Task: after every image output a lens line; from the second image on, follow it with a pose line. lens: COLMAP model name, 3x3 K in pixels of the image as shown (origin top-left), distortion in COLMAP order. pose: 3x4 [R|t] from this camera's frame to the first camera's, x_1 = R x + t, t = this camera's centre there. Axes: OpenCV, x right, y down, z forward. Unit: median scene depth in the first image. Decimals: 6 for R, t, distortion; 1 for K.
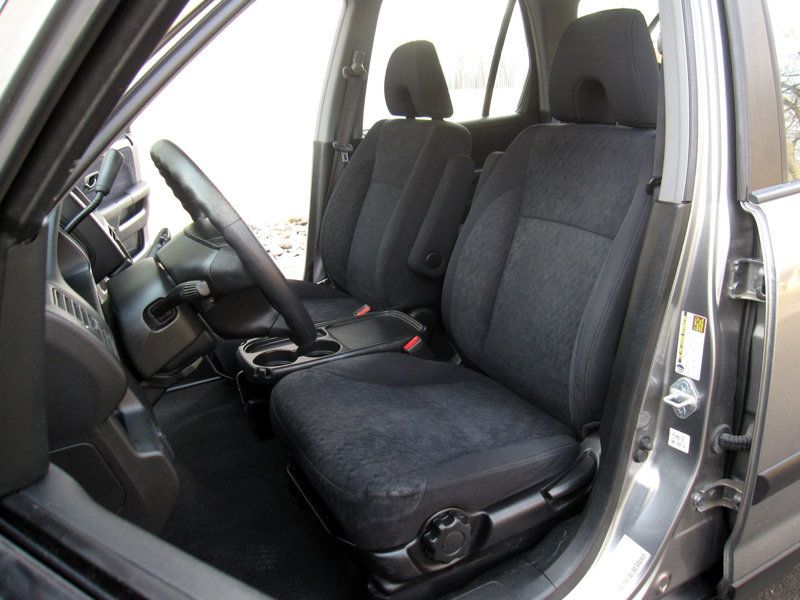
lens RADIAL K [[682.1, 0, 400.3], [0, 682.1, 299.1], [0, 0, 1]] dist [-0.011361, -0.006460]
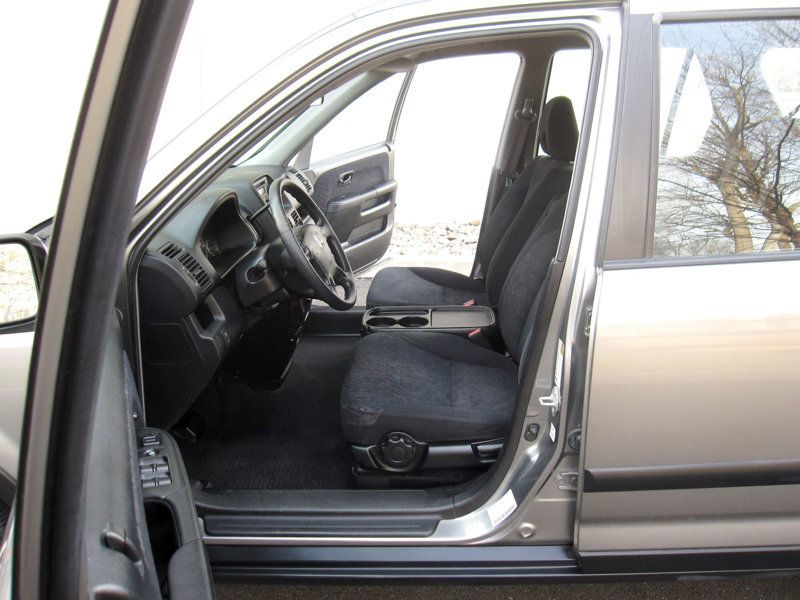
lens RADIAL K [[682.1, 0, 400.6], [0, 682.1, 302.9], [0, 0, 1]] dist [-0.011361, -0.006460]
pose [[0.863118, 0.193714, -0.466371, 0.624954], [-0.183605, 0.980677, 0.067538, -0.068478], [0.470442, 0.027335, 0.882007, -0.304806]]
